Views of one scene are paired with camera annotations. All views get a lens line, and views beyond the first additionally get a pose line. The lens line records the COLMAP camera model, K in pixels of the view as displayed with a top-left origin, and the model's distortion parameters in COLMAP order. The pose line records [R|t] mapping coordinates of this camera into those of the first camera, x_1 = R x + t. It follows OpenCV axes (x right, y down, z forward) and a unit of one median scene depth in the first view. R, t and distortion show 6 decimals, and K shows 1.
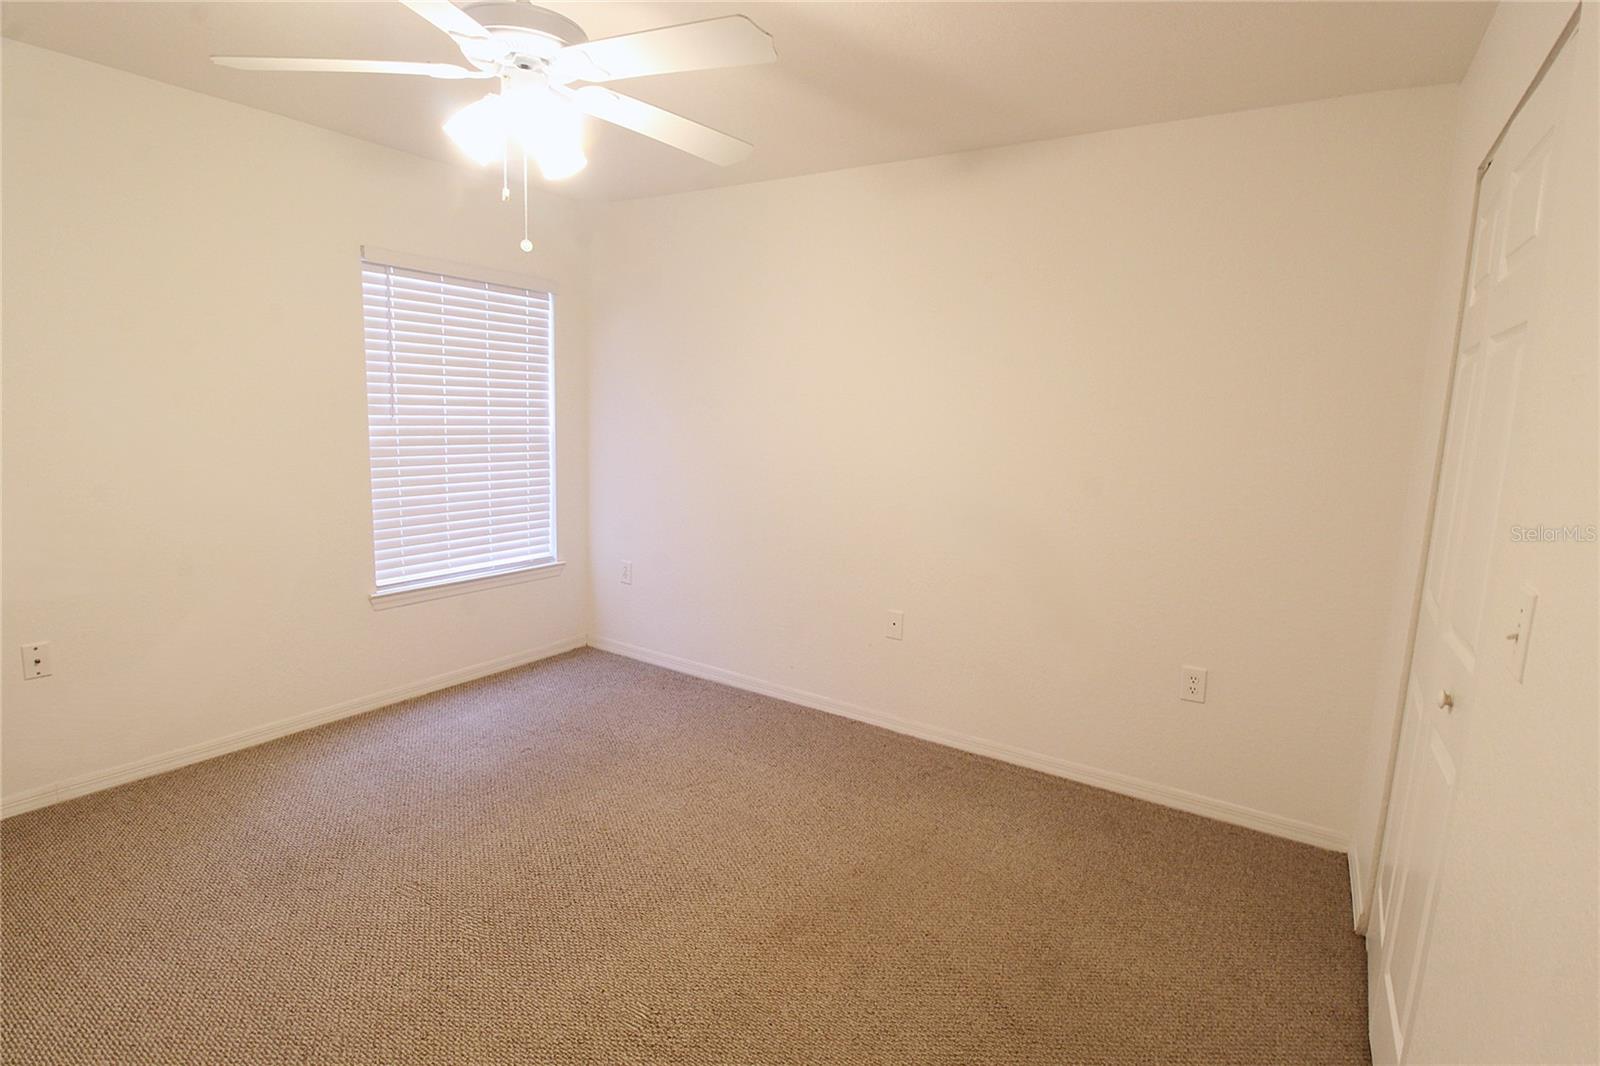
lens RADIAL K [[795.8, 0, 800.0], [0, 795.8, 533.0], [0, 0, 1]] dist [-0.000665, -0.000540]
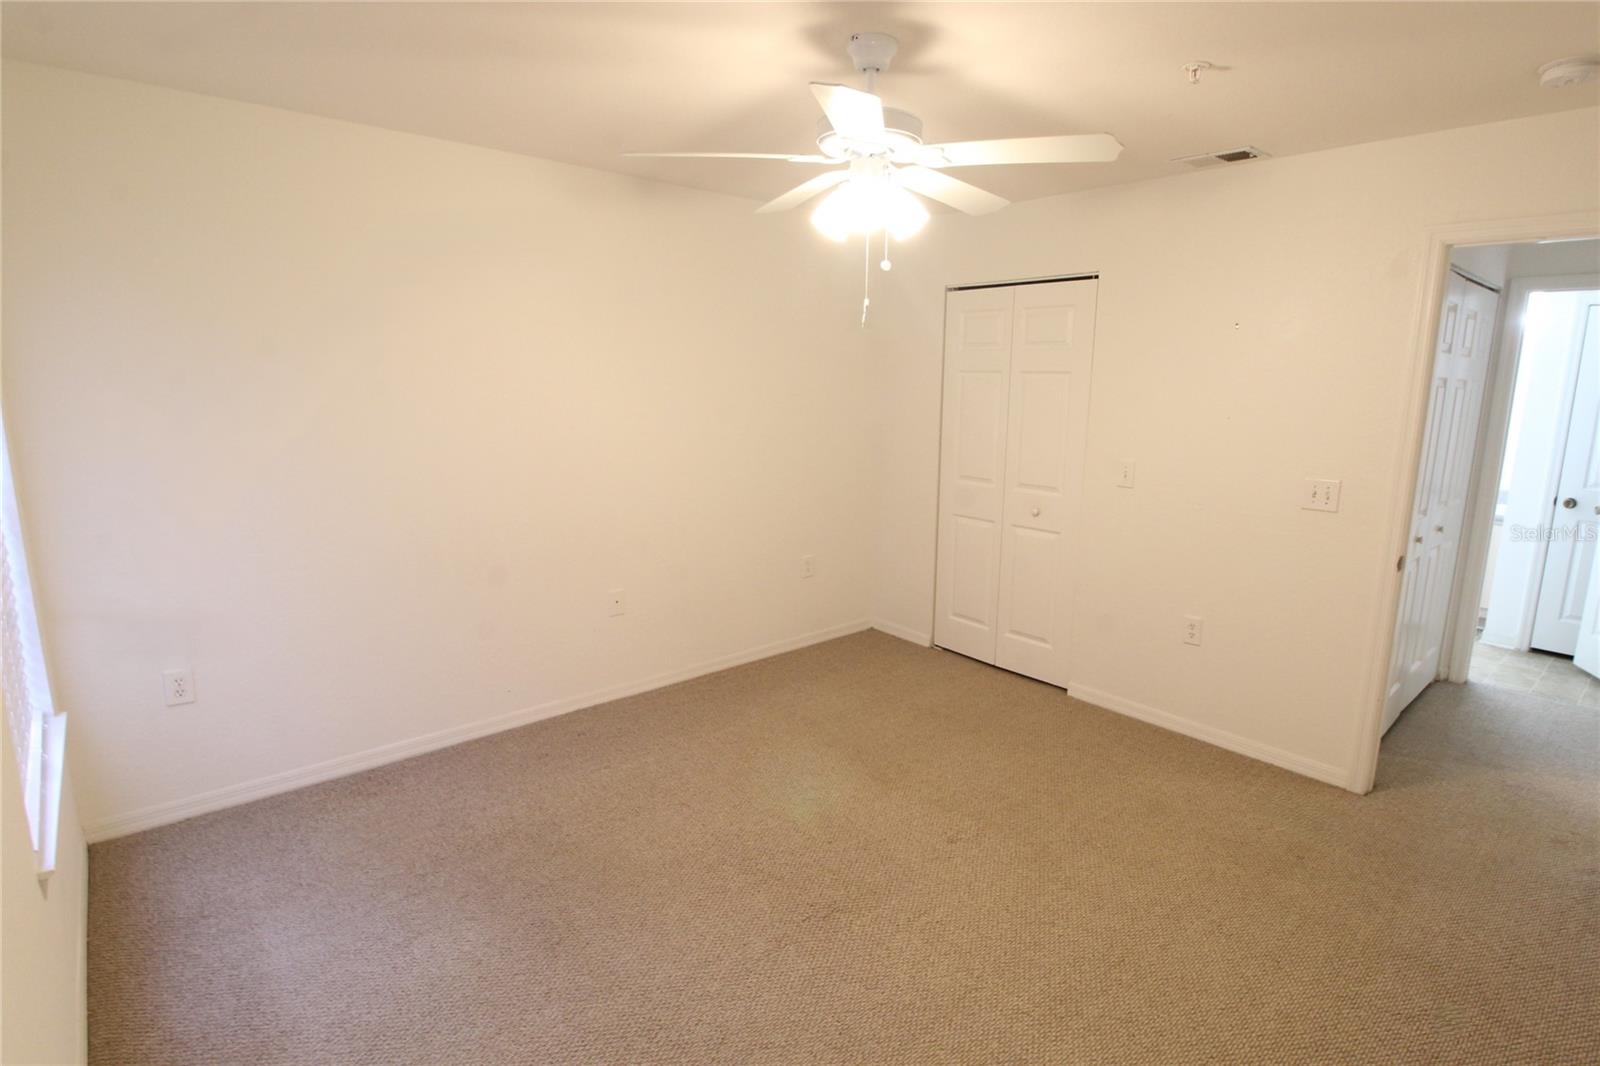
lens RADIAL K [[795.8, 0, 800.0], [0, 795.8, 533.0], [0, 0, 1]] dist [-0.000665, -0.000540]
pose [[0.278680, -0.209784, 0.937191, -0.807698], [0.161640, 0.972176, 0.169551, -0.122723], [-0.946684, 0.104237, 0.304836, 0.405097]]
